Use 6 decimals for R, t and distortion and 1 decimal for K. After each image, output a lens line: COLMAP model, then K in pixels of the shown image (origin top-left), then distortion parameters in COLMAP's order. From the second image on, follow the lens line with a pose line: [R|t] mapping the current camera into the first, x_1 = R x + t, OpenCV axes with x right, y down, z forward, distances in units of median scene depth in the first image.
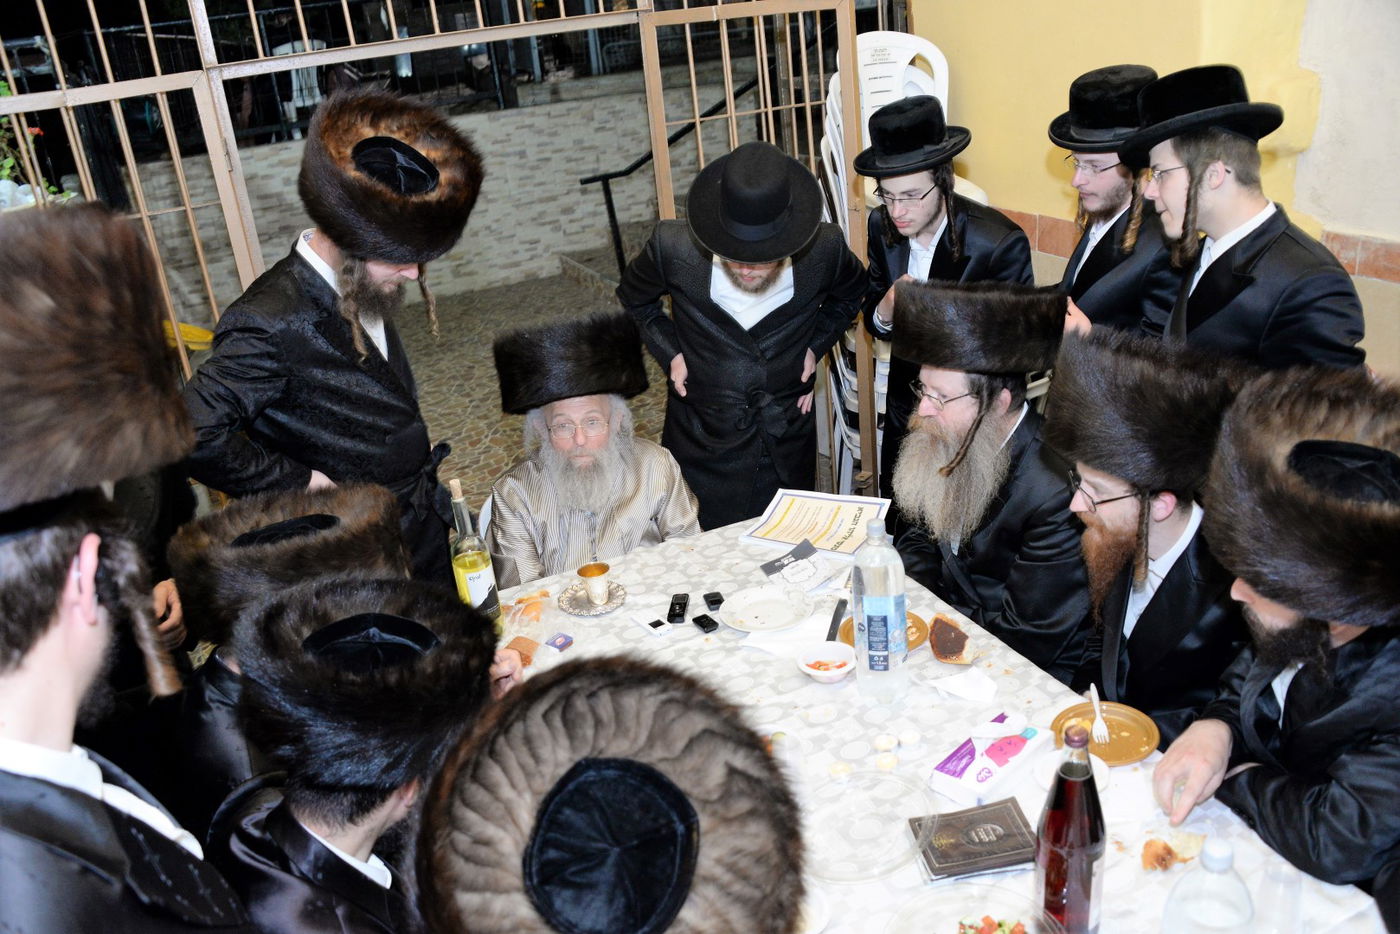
lens RADIAL K [[1138.2, 0, 708.7], [0, 1138.2, 486.3], [0, 0, 1]] dist [-0.154300, 0.094968]
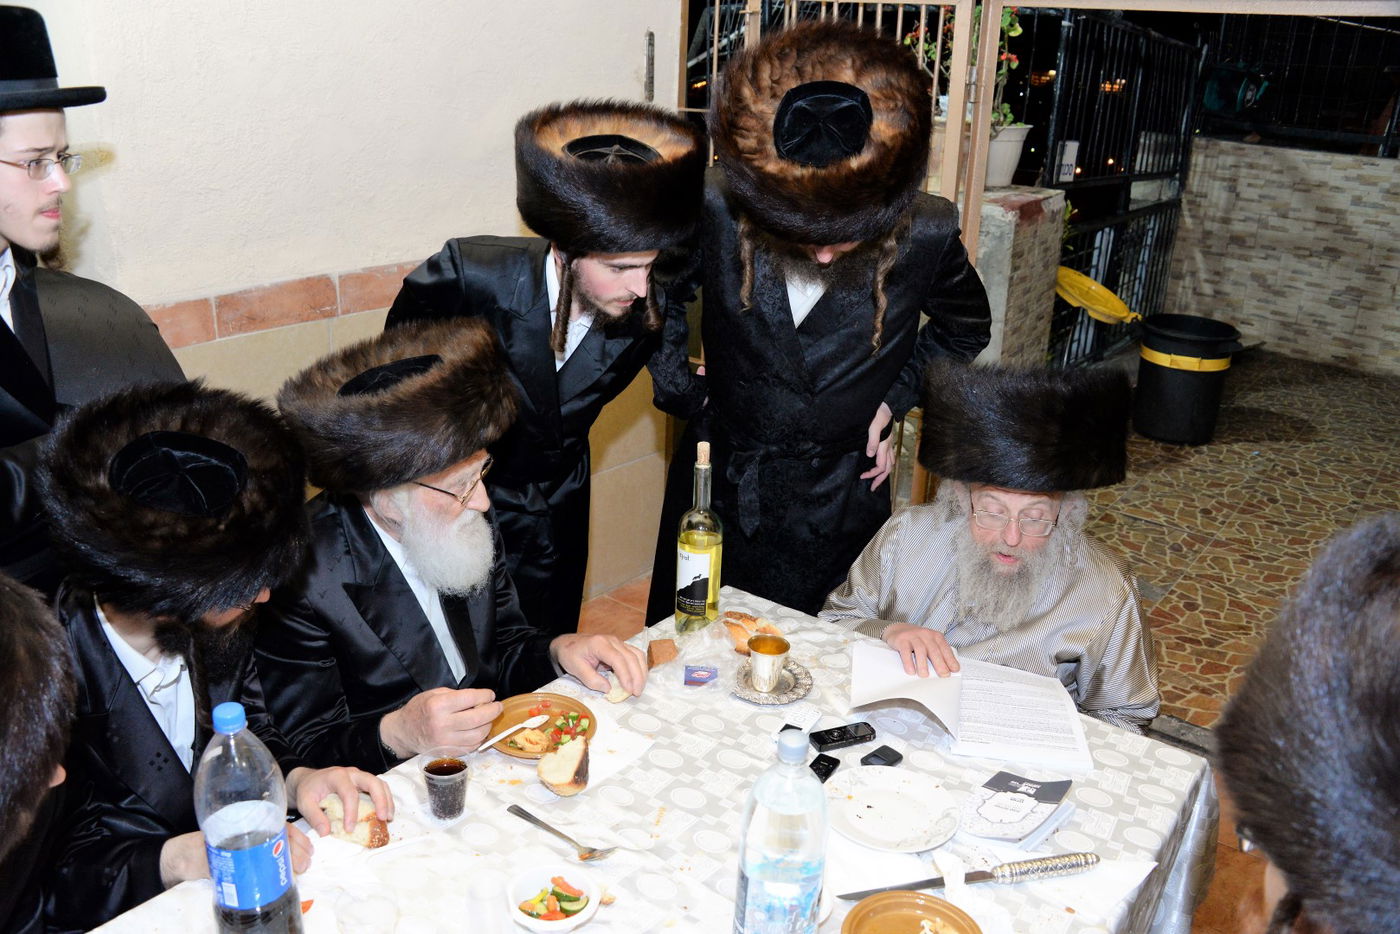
lens RADIAL K [[1138.2, 0, 690.3], [0, 1138.2, 478.4], [0, 0, 1]] dist [-0.154300, 0.094968]
pose [[0.479155, 0.421587, -0.769854, 0.229627], [-0.424152, 0.879103, 0.217423, -0.086313], [0.768444, 0.222356, 0.600043, 0.248757]]
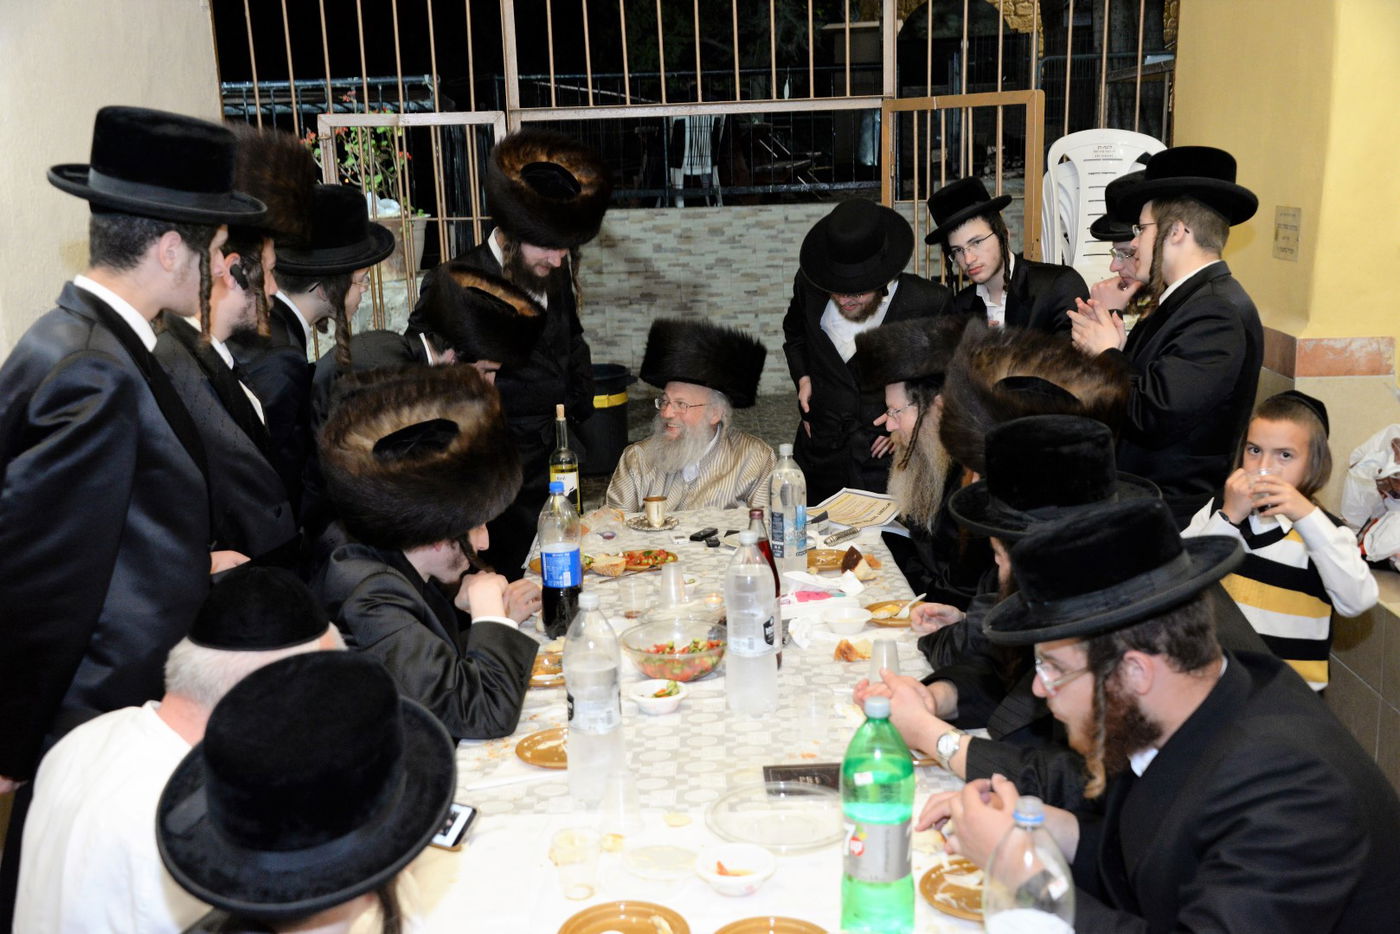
lens RADIAL K [[1509.1, 0, 709.0], [0, 1509.1, 469.9], [0, 0, 1]] dist [0.051269, 0.000000]
pose [[0.920237, 0.150151, -0.361412, 0.322799], [-0.208196, 0.969779, -0.127212, 0.137755], [0.331389, 0.192310, 0.923687, -0.326448]]
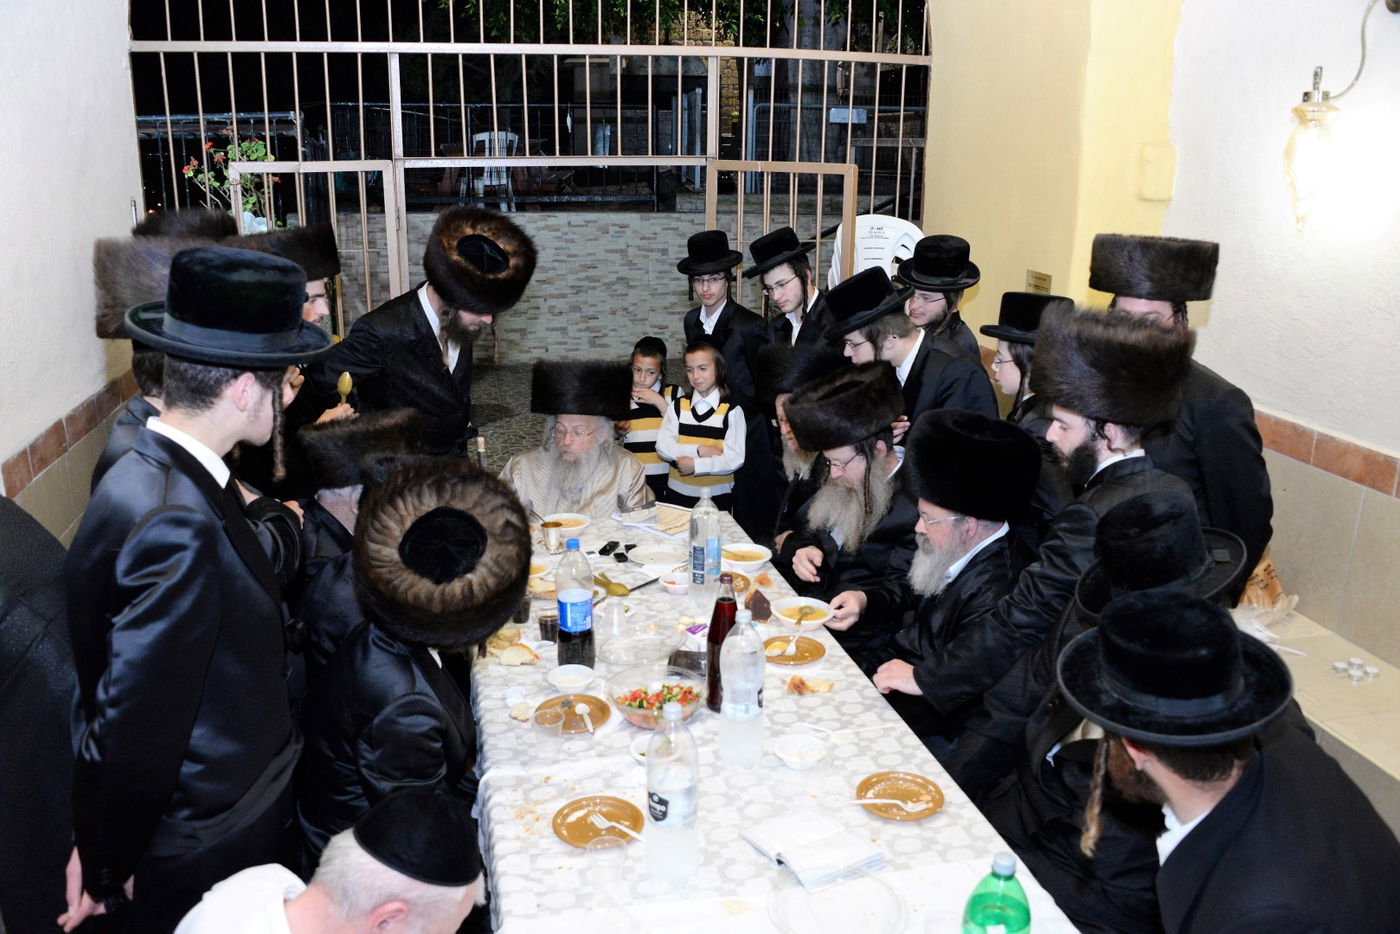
lens RADIAL K [[1138.2, 0, 712.5], [0, 1138.2, 466.6], [0, 0, 1]] dist [-0.154300, 0.094968]
pose [[0.977865, 0.158877, -0.136154, 0.162350], [-0.173317, 0.979603, -0.101680, 0.070534], [0.117222, 0.123027, 0.985456, -0.267030]]
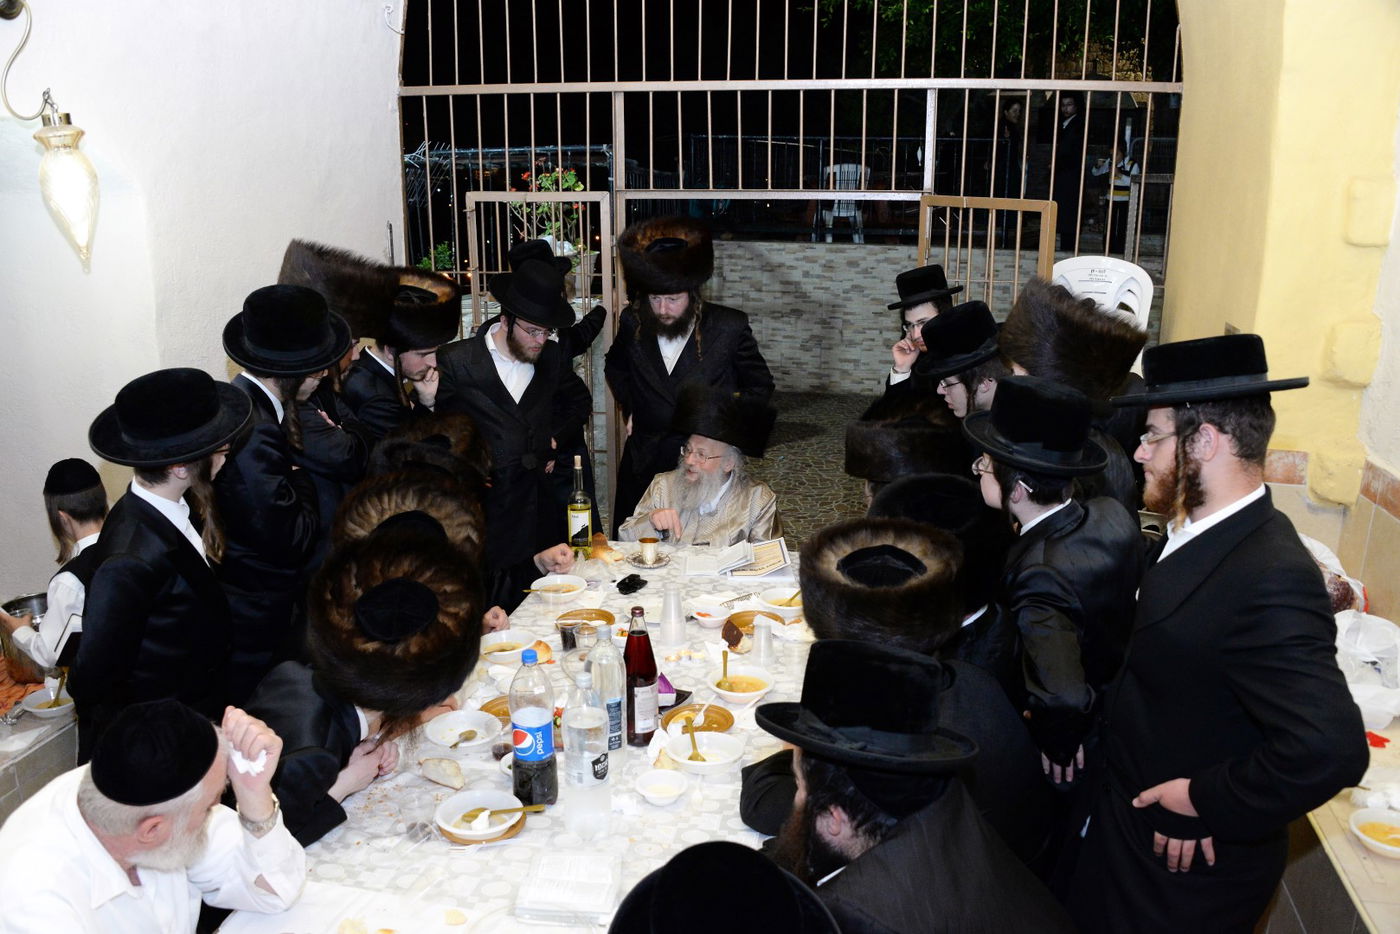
lens RADIAL K [[1138.2, 0, 699.1], [0, 1138.2, 463.1], [0, 0, 1]] dist [-0.154300, 0.094968]
pose [[0.826210, 0.240682, -0.509361, 0.403927], [-0.298988, 0.953638, -0.034363, 0.003135], [0.477476, 0.180683, 0.859866, -0.183640]]
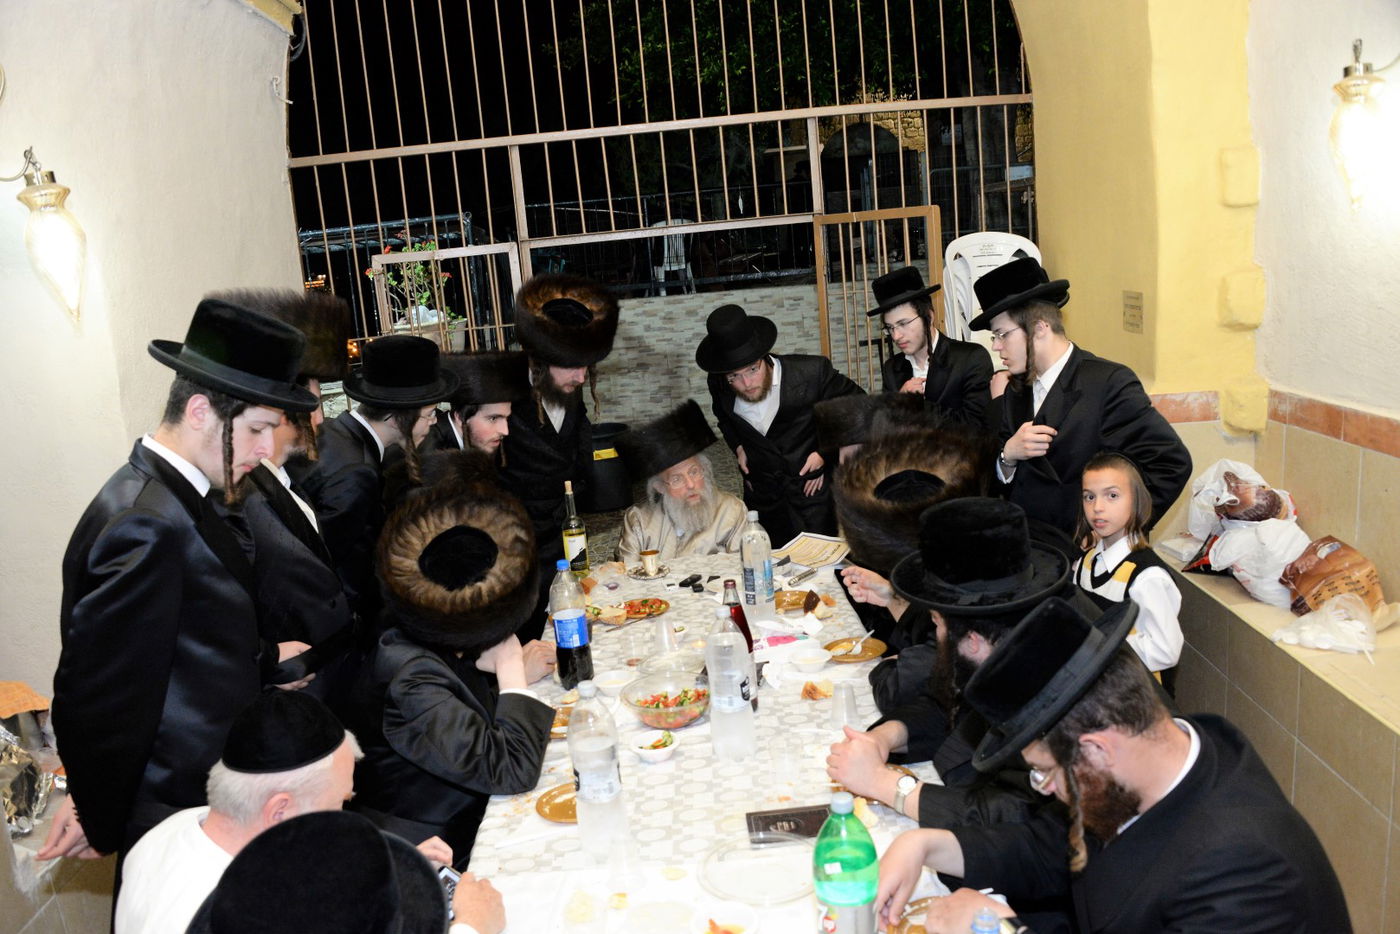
lens RADIAL K [[1138.2, 0, 708.1], [0, 1138.2, 464.7], [0, 0, 1]] dist [-0.154300, 0.094968]
pose [[0.929911, 0.093696, -0.355650, 0.298998], [-0.152730, 0.978061, -0.141671, 0.091703], [0.334574, 0.186060, 0.923819, -0.264745]]
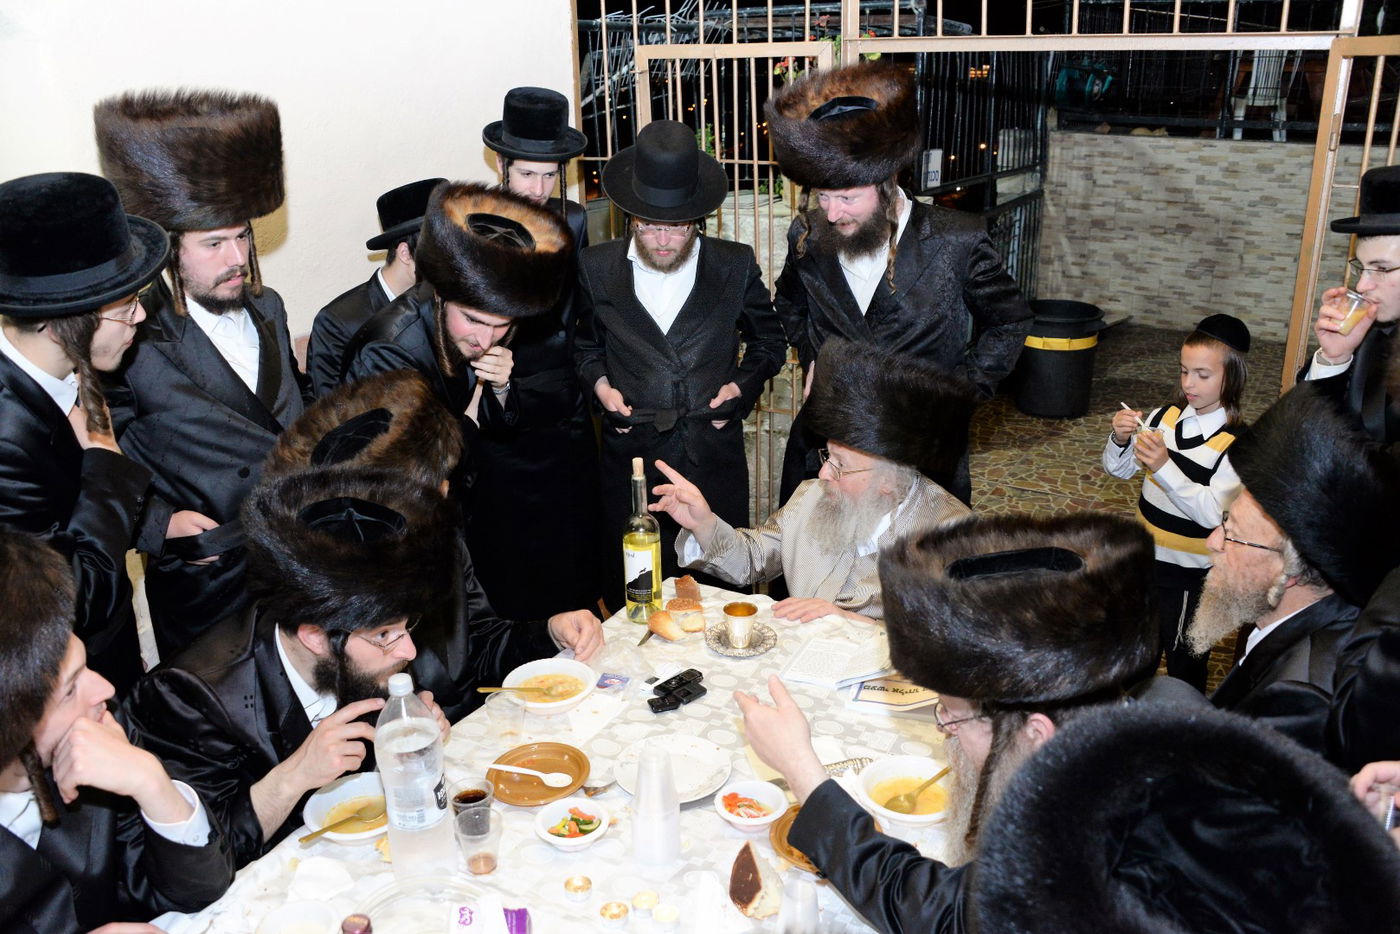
lens RADIAL K [[1138.2, 0, 680.9], [0, 1138.2, 467.4], [0, 0, 1]] dist [-0.154300, 0.094968]
pose [[0.570908, 0.357833, -0.738932, 0.288634], [-0.356094, 0.918884, 0.169854, -0.095735], [0.739771, 0.166158, 0.652020, 0.184196]]
